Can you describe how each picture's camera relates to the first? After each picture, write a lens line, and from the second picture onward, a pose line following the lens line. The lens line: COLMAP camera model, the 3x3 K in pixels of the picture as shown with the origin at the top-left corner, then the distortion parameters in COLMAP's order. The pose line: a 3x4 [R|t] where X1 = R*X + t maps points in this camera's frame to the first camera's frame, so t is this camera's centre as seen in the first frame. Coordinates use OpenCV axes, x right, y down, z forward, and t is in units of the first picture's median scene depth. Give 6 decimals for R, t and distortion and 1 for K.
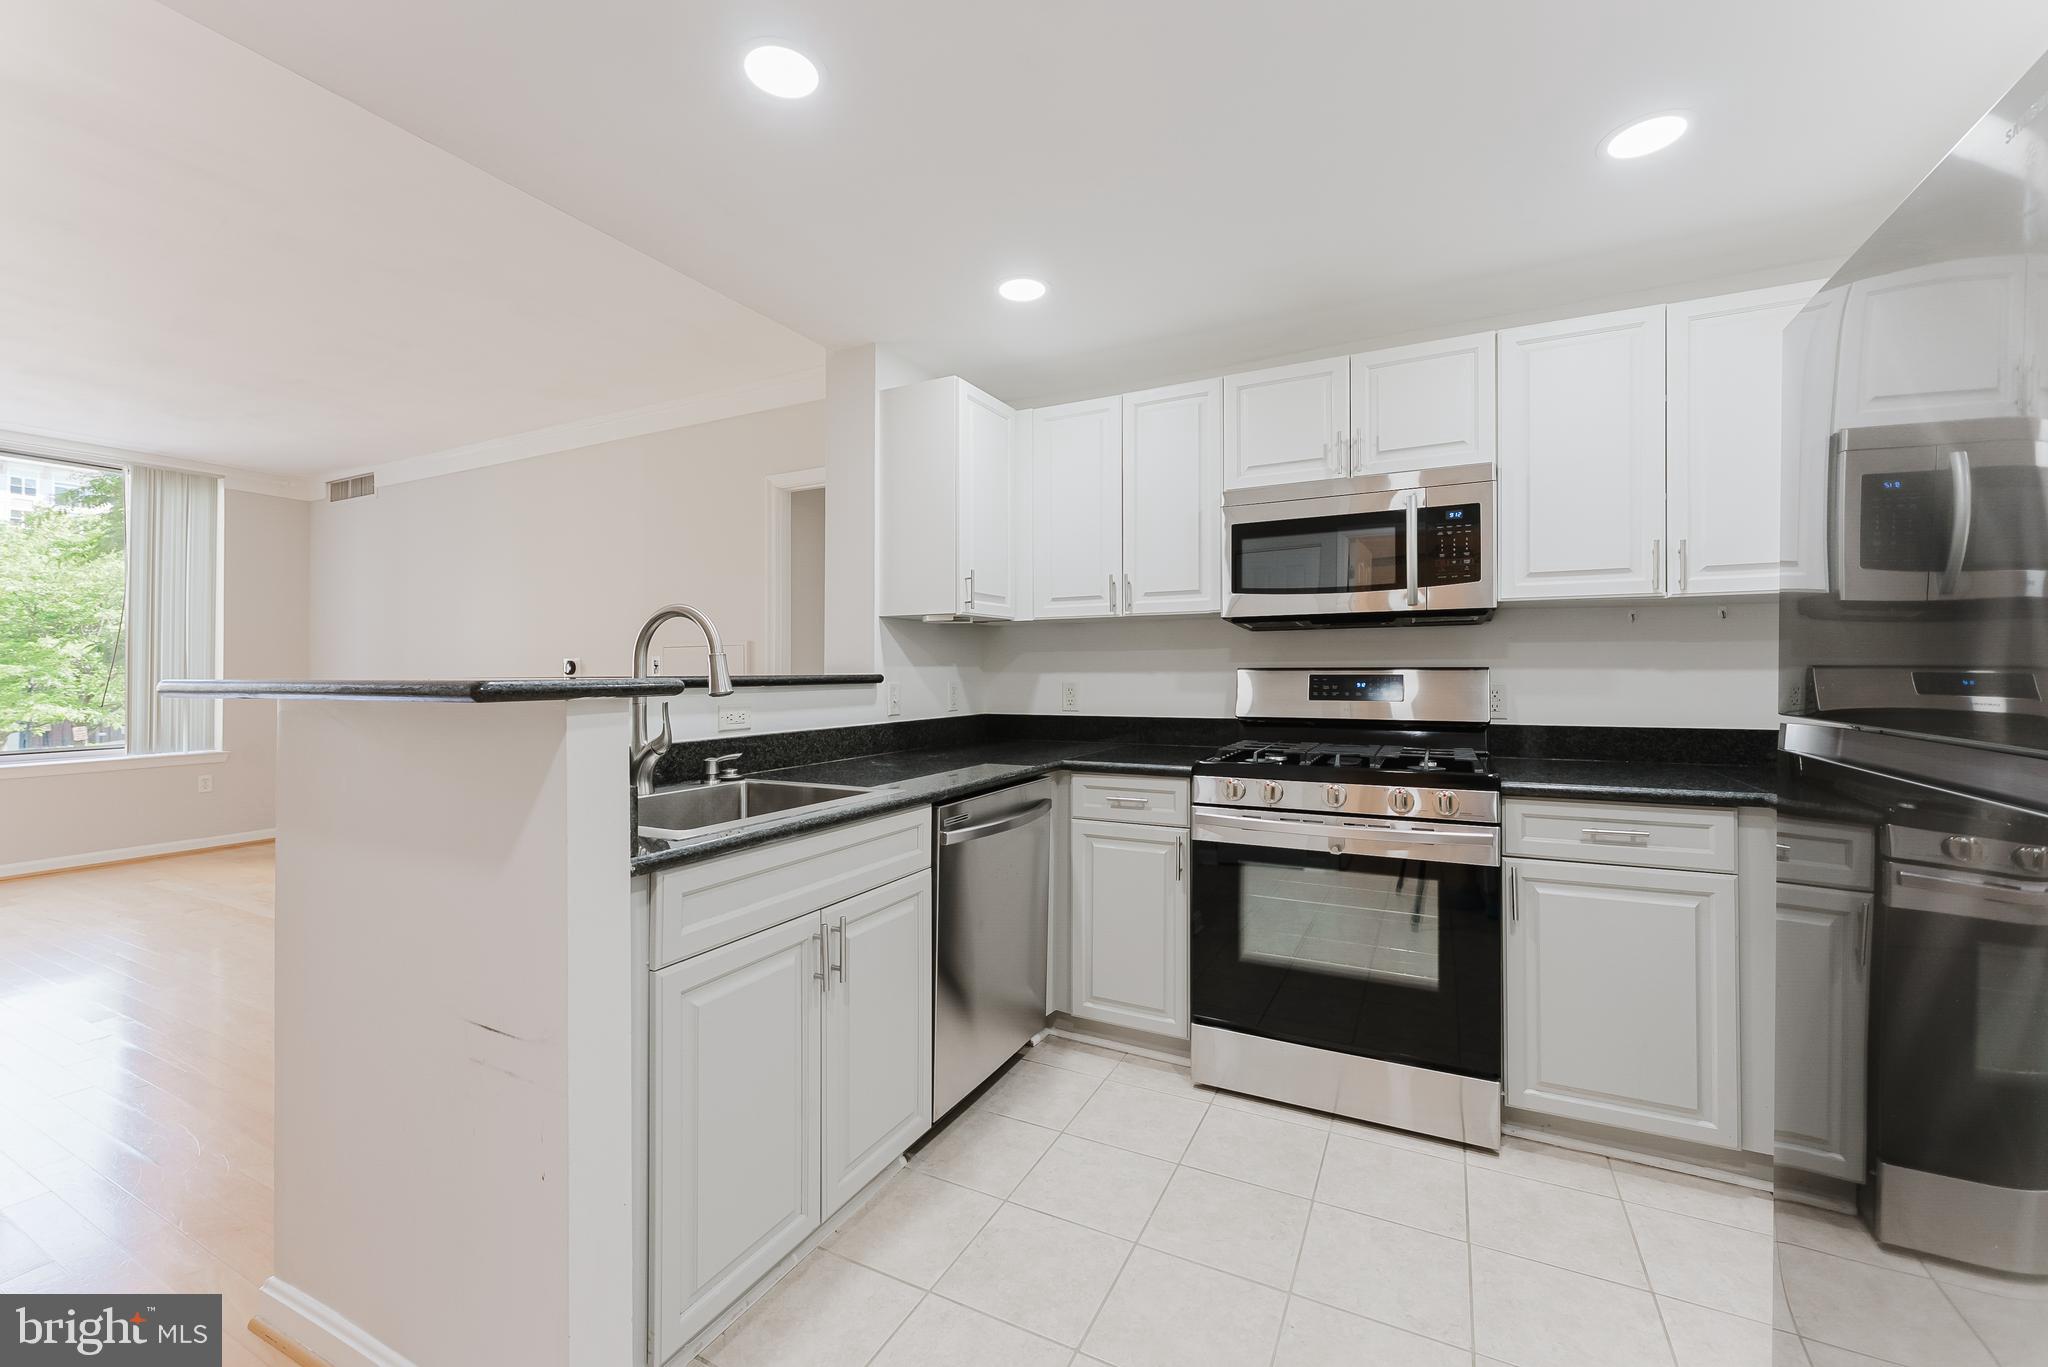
lens RADIAL K [[830.4, 0, 1017.7], [0, 830.4, 658.2], [0, 0, 1]] dist [-0.001504, 0.001220]
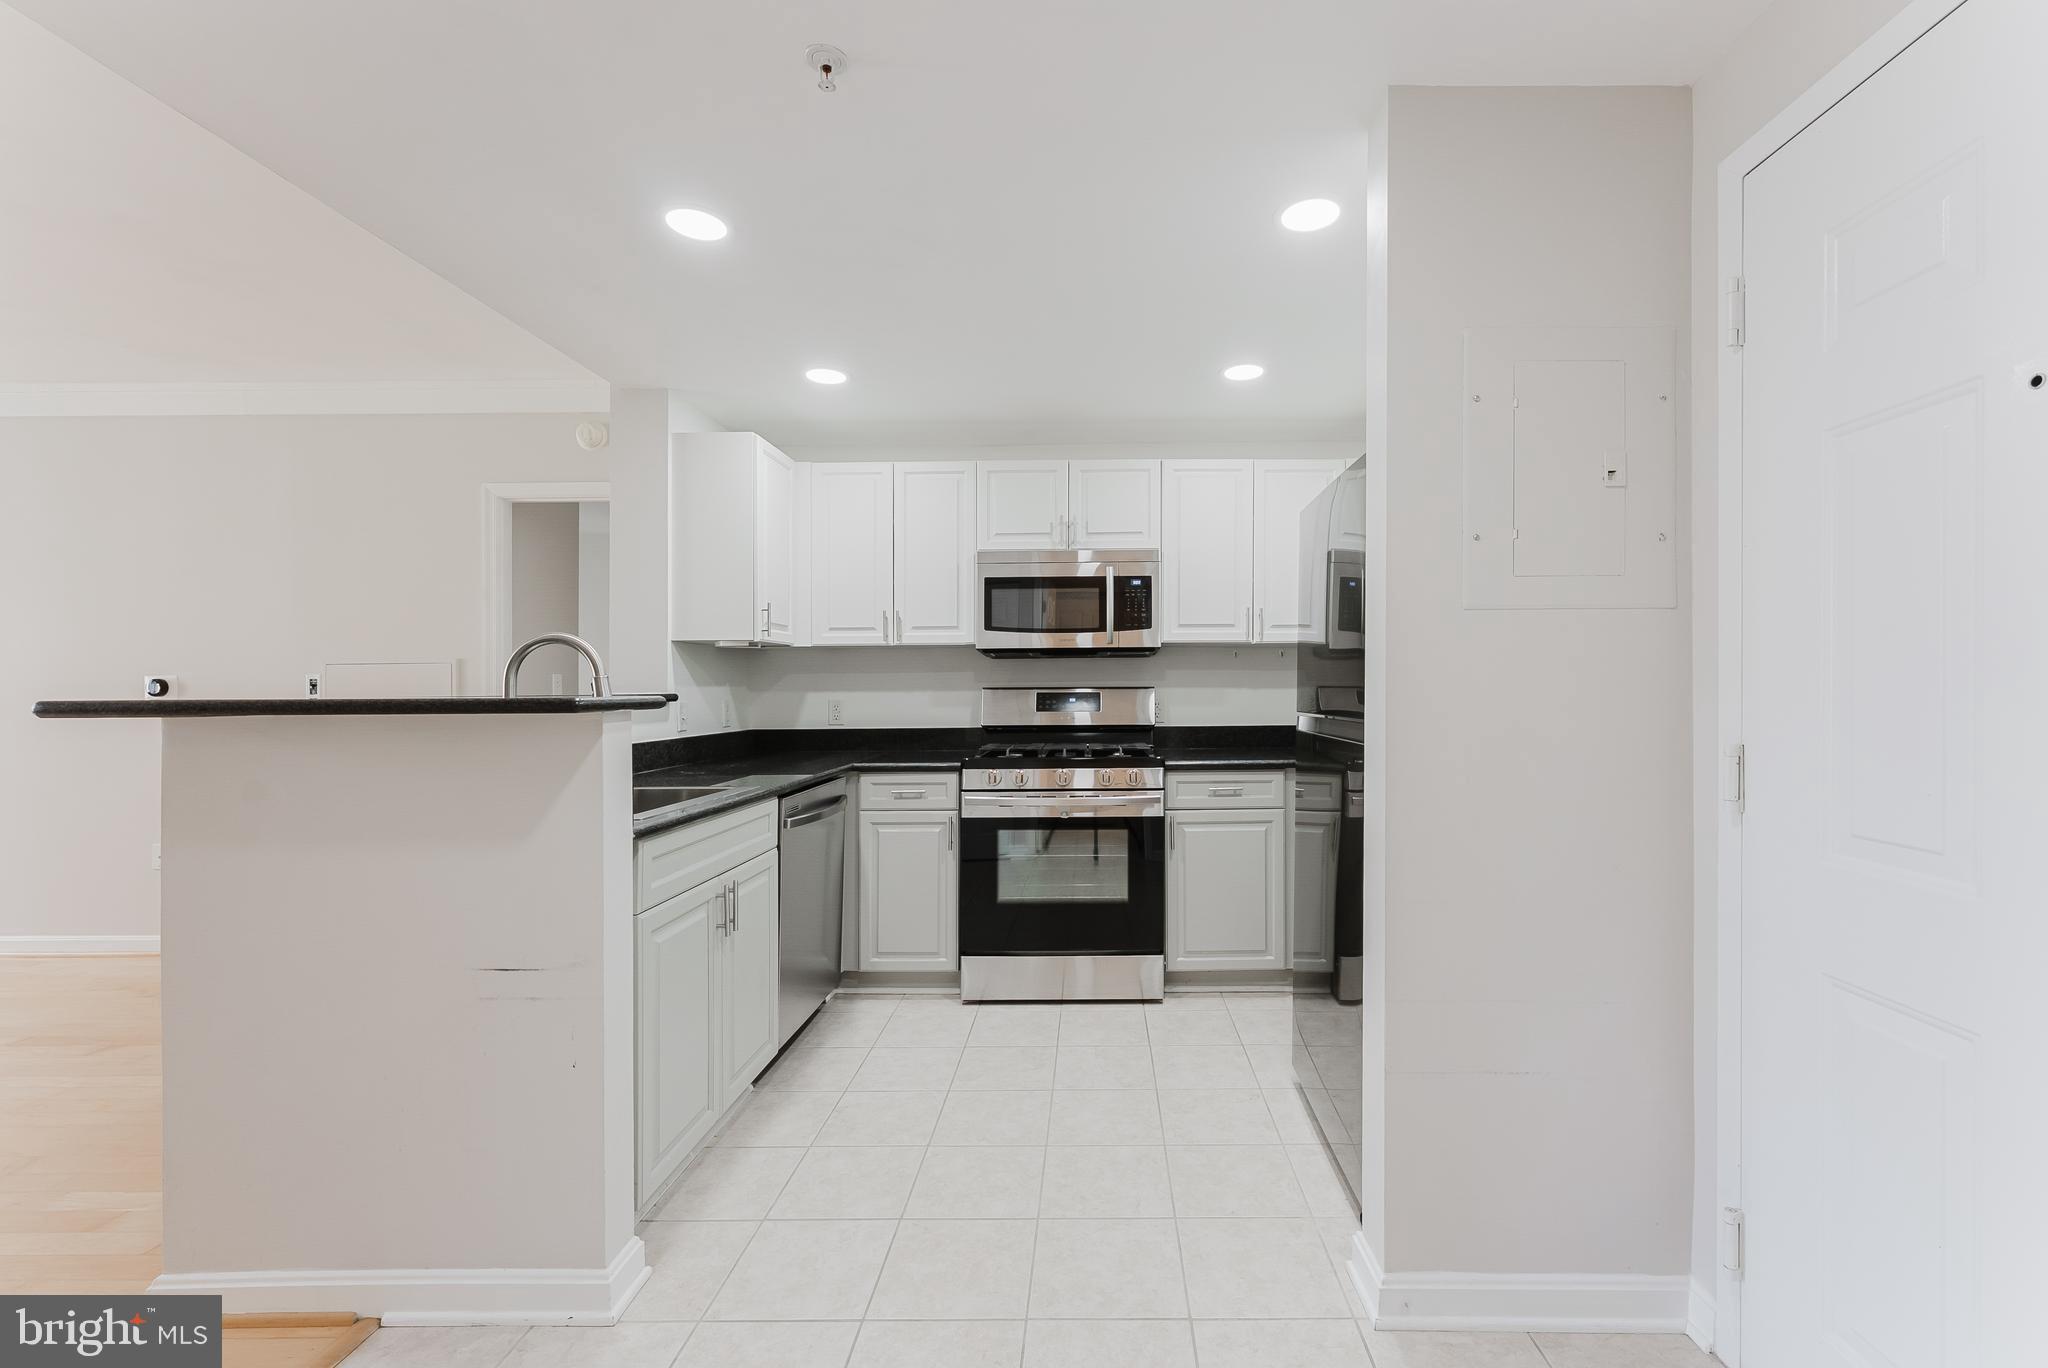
lens RADIAL K [[830.4, 0, 1089.9], [0, 830.4, 680.3], [0, 0, 1]] dist [-0.001504, 0.001220]
pose [[0.890274, 0.005013, 0.455398, -0.205635], [-0.005003, 0.999987, -0.001227, 0.001369], [-0.455398, -0.001186, 0.890287, -0.259200]]
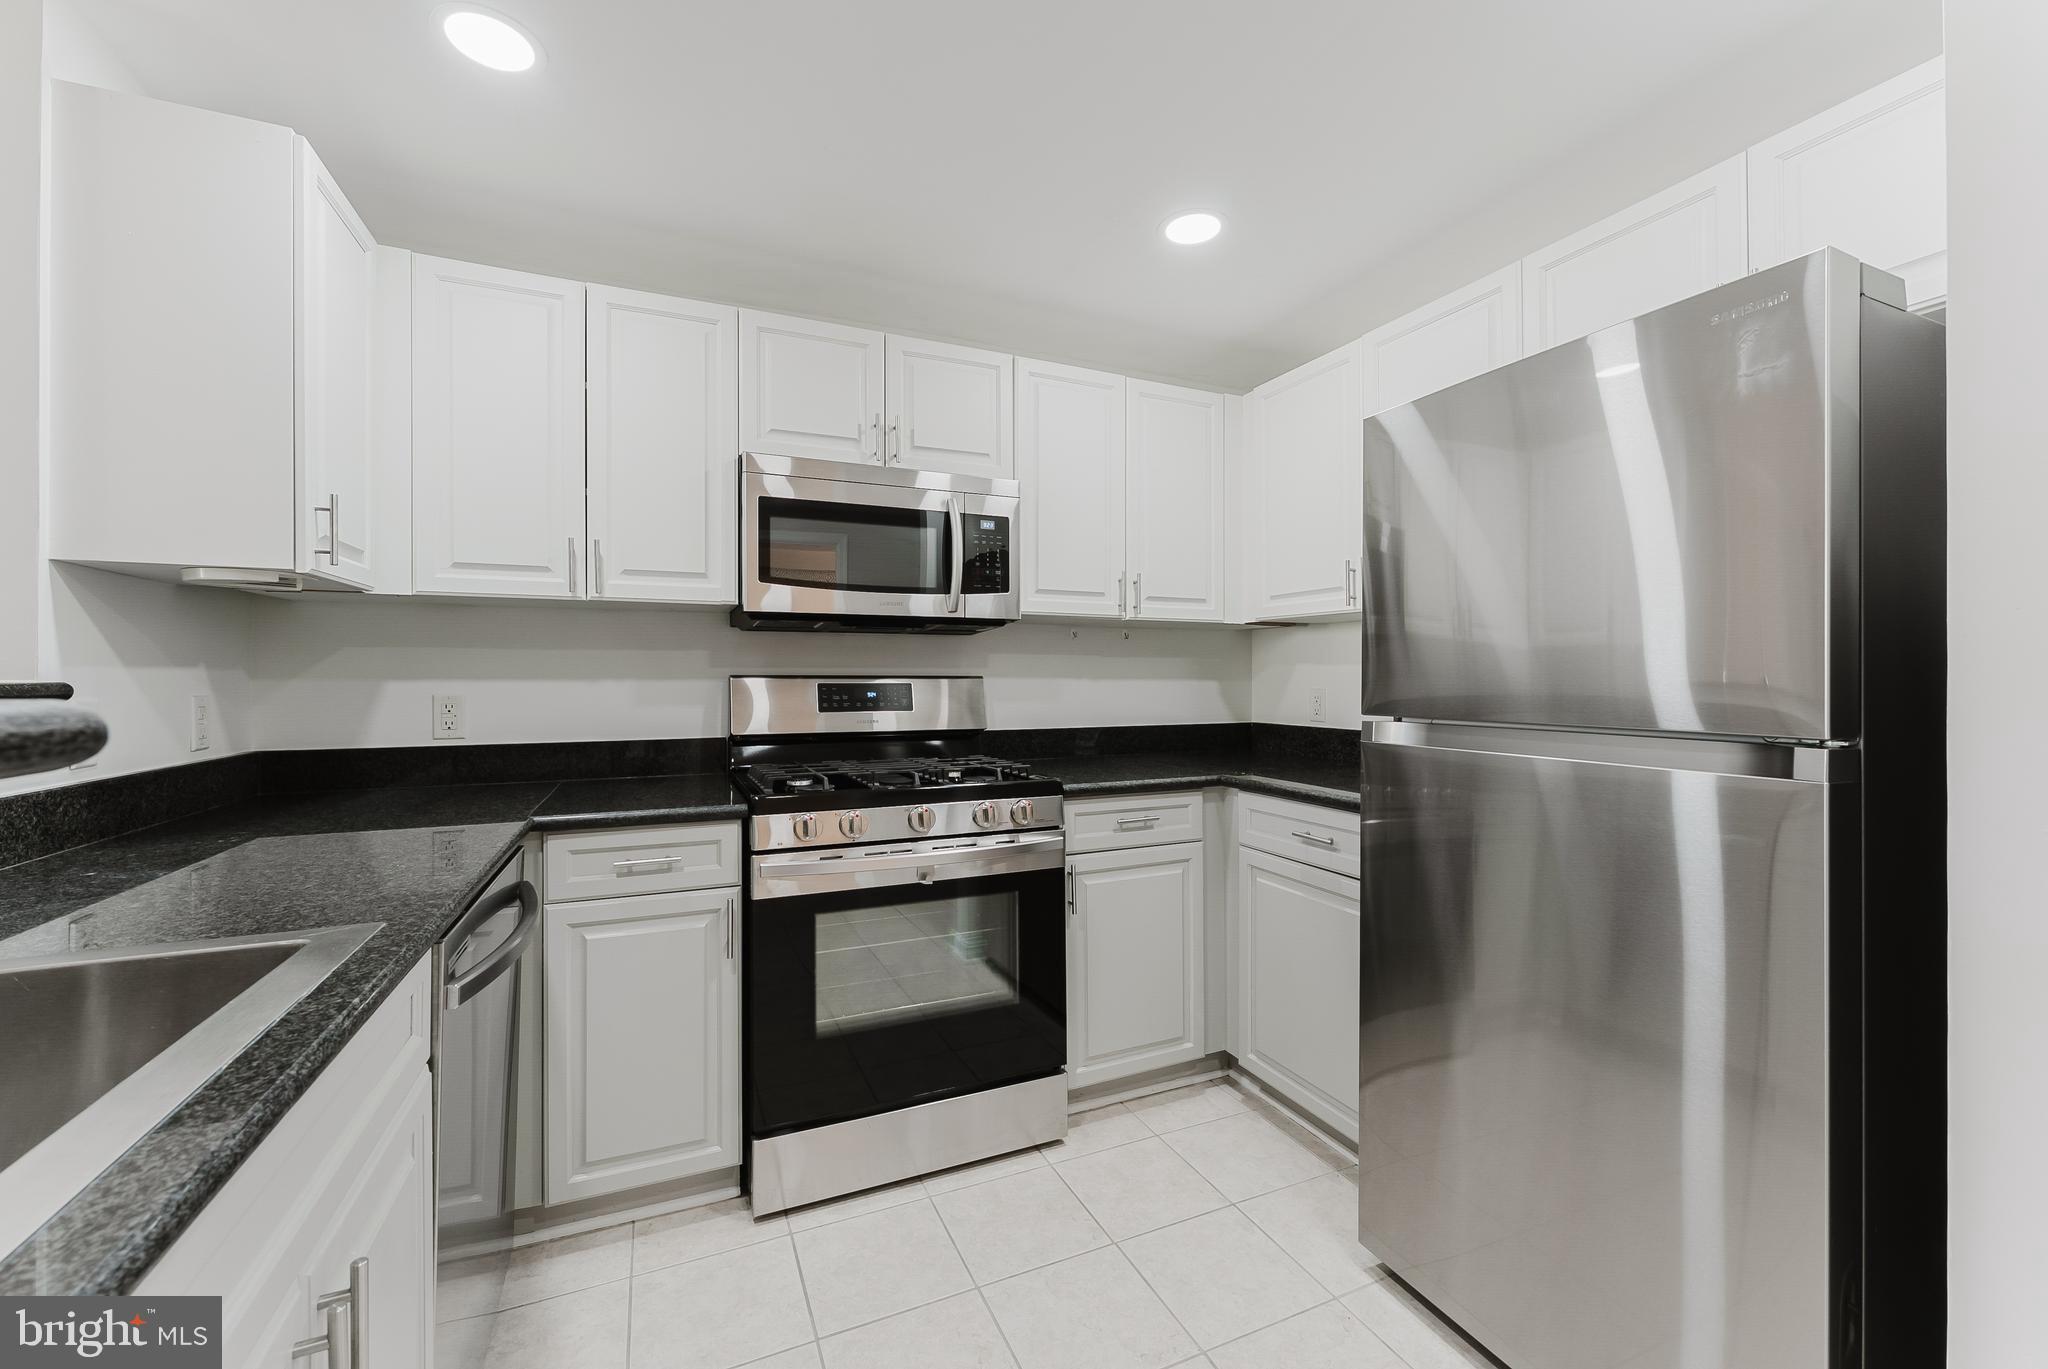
lens RADIAL K [[830.4, 0, 1038.0], [0, 830.4, 675.3], [0, 0, 1]] dist [-0.001504, 0.001220]
pose [[0.619483, 0.007544, 0.784974, -0.223578], [-0.016127, 0.999865, 0.003118, 0.005789], [-0.784845, -0.014591, 0.619521, 0.320093]]
